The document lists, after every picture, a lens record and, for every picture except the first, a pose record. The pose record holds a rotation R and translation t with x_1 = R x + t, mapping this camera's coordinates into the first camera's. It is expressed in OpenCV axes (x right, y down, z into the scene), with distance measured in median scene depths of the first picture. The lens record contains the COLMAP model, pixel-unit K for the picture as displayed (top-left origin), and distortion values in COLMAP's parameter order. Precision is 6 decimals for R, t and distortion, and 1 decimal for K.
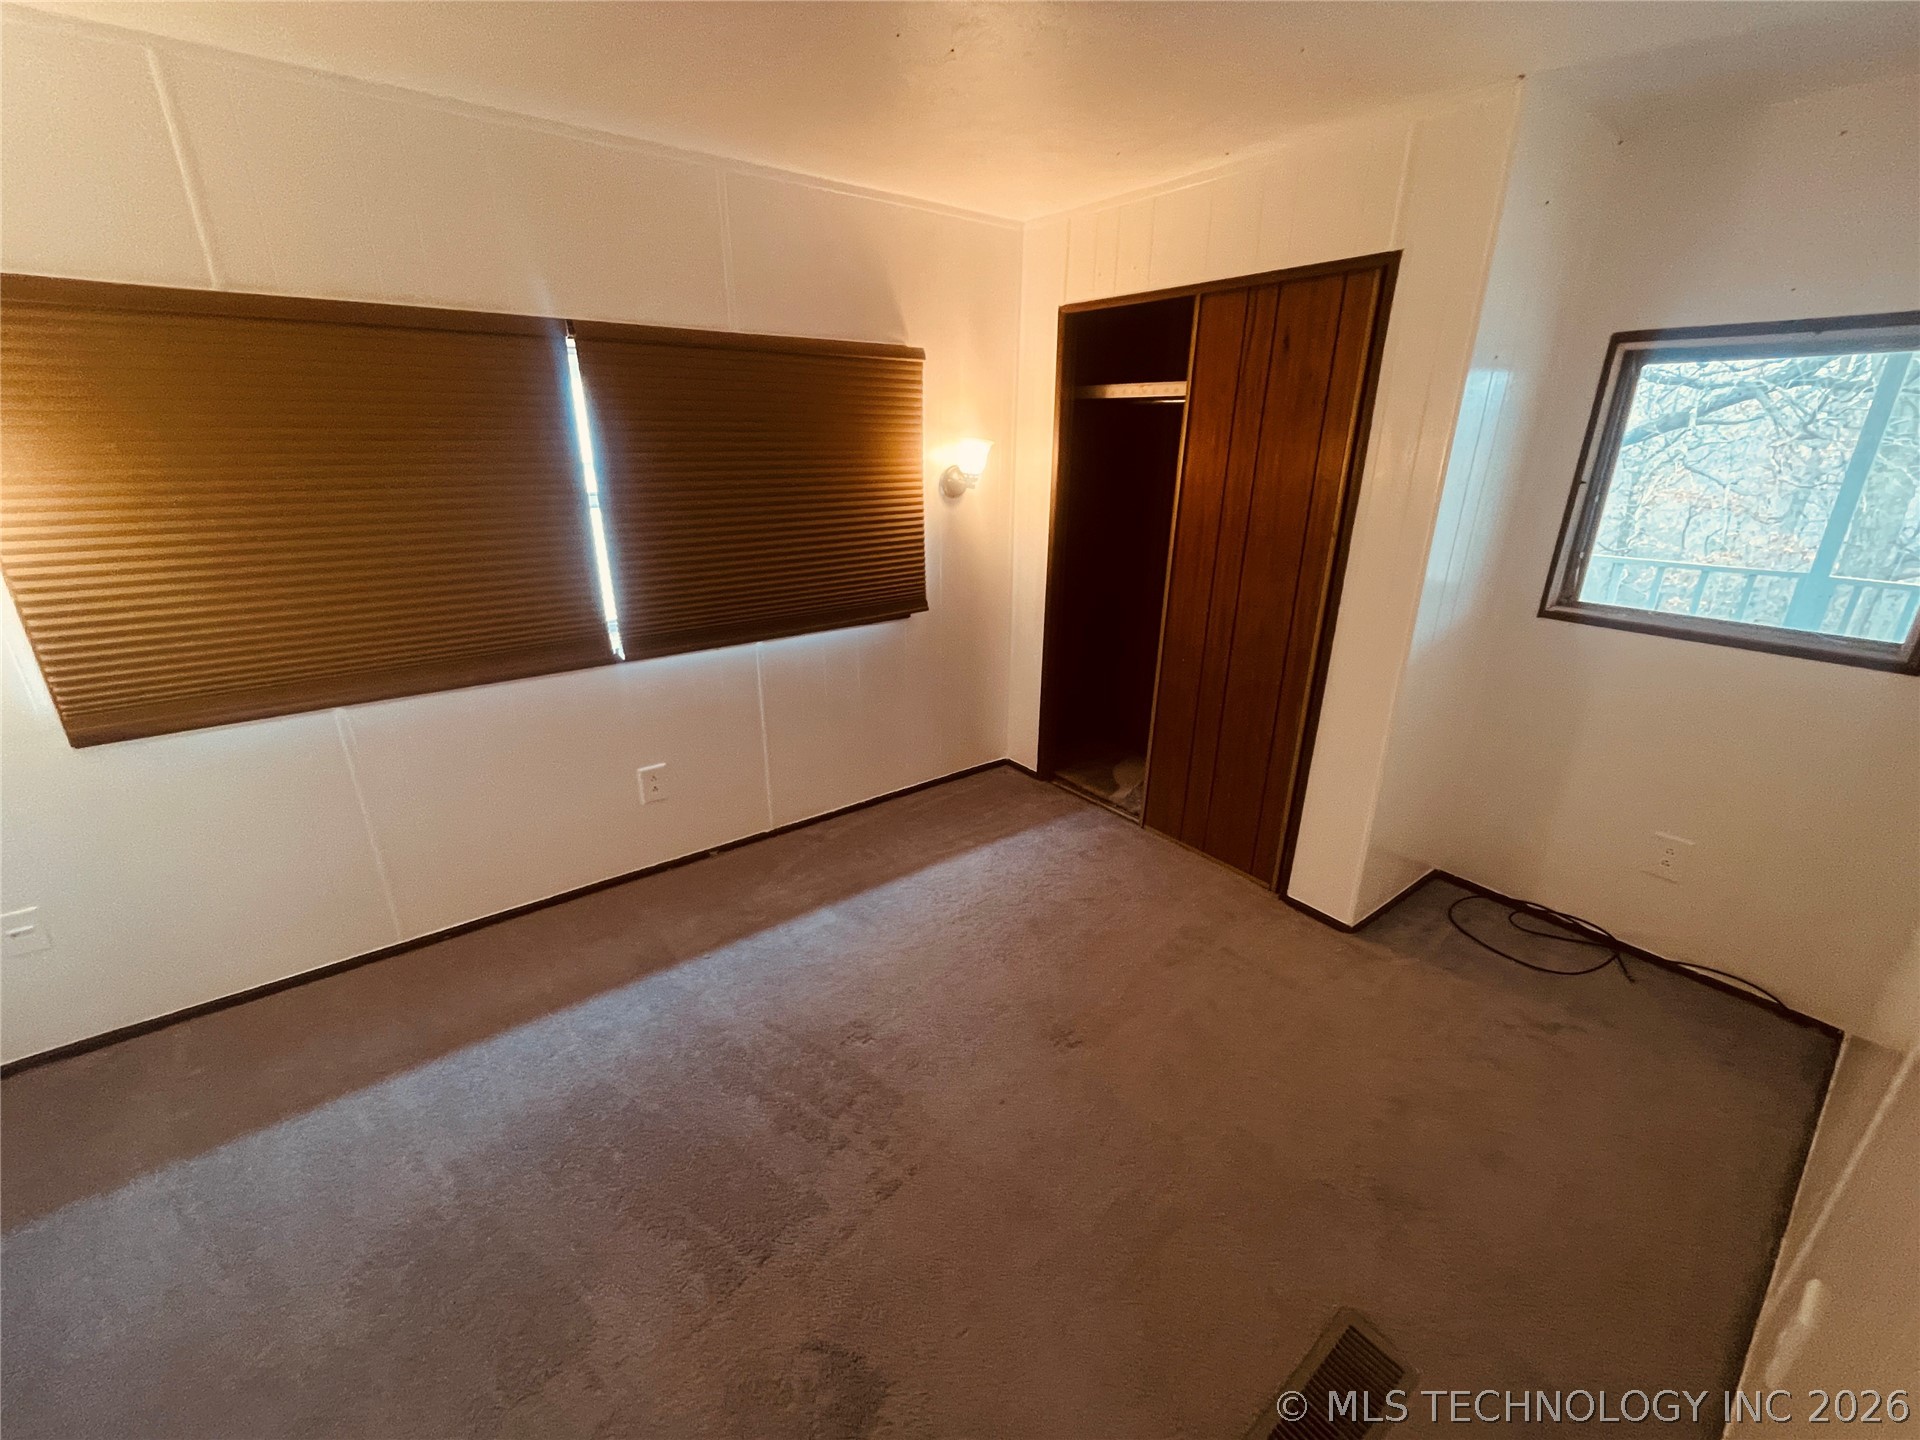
lens RADIAL K [[777.8, 0, 950.5], [0, 777.8, 727.5], [0, 0, 1]] dist [-0.001213, 0.000157]
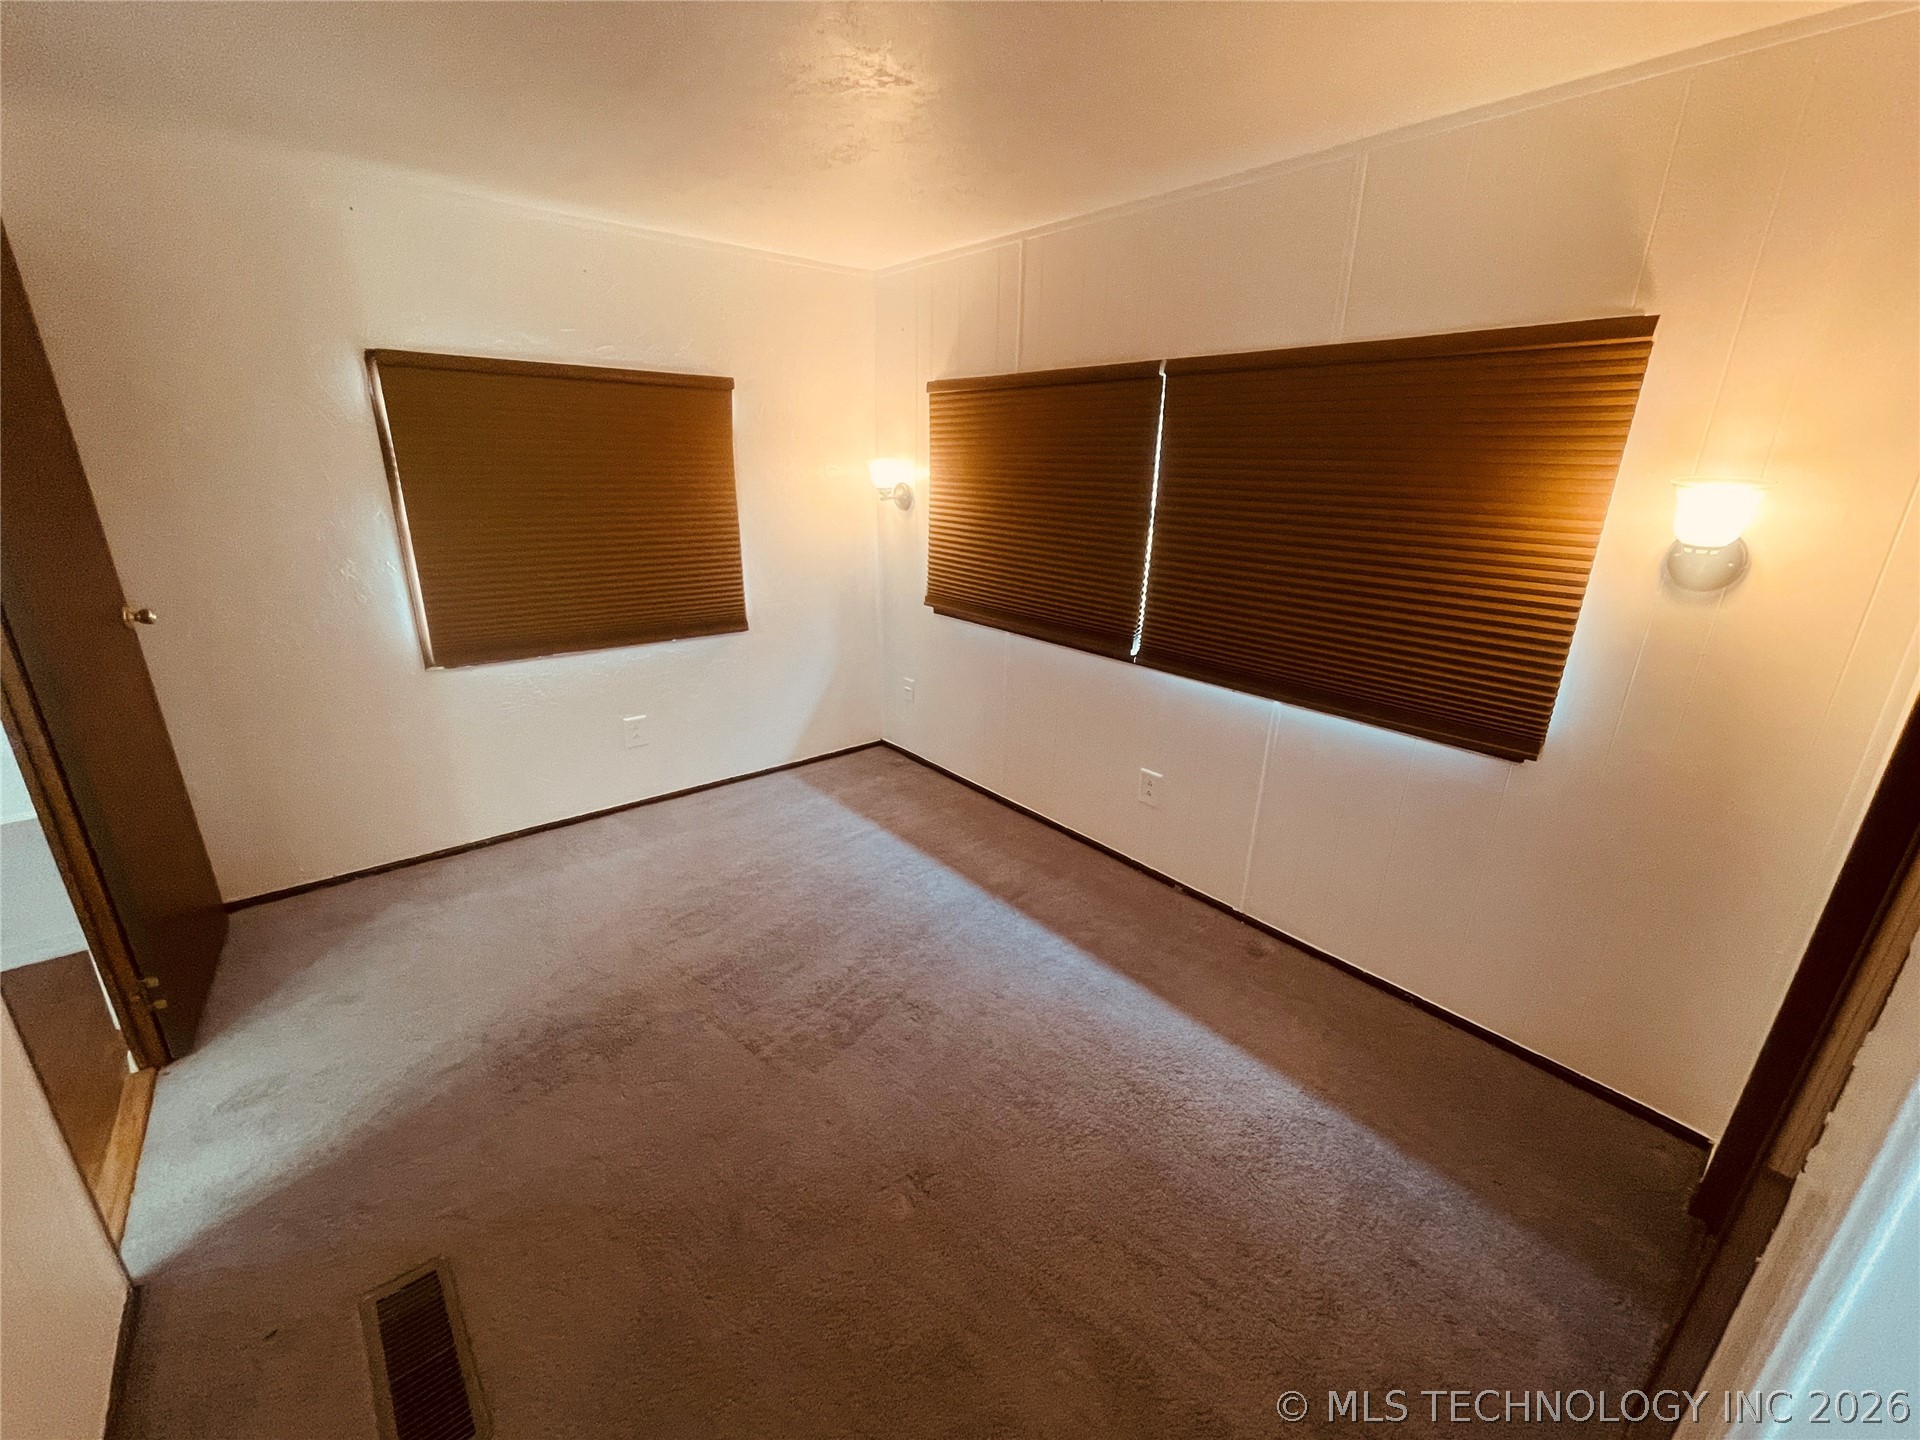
lens RADIAL K [[777.8, 0, 949.0], [0, 777.8, 714.8], [0, 0, 1]] dist [-0.001213, 0.000157]
pose [[0.039415, 0.311155, -0.949542, 0.556142], [-0.367033, 0.888359, 0.275871, -0.199262], [0.929372, 0.337640, 0.149219, 0.536432]]
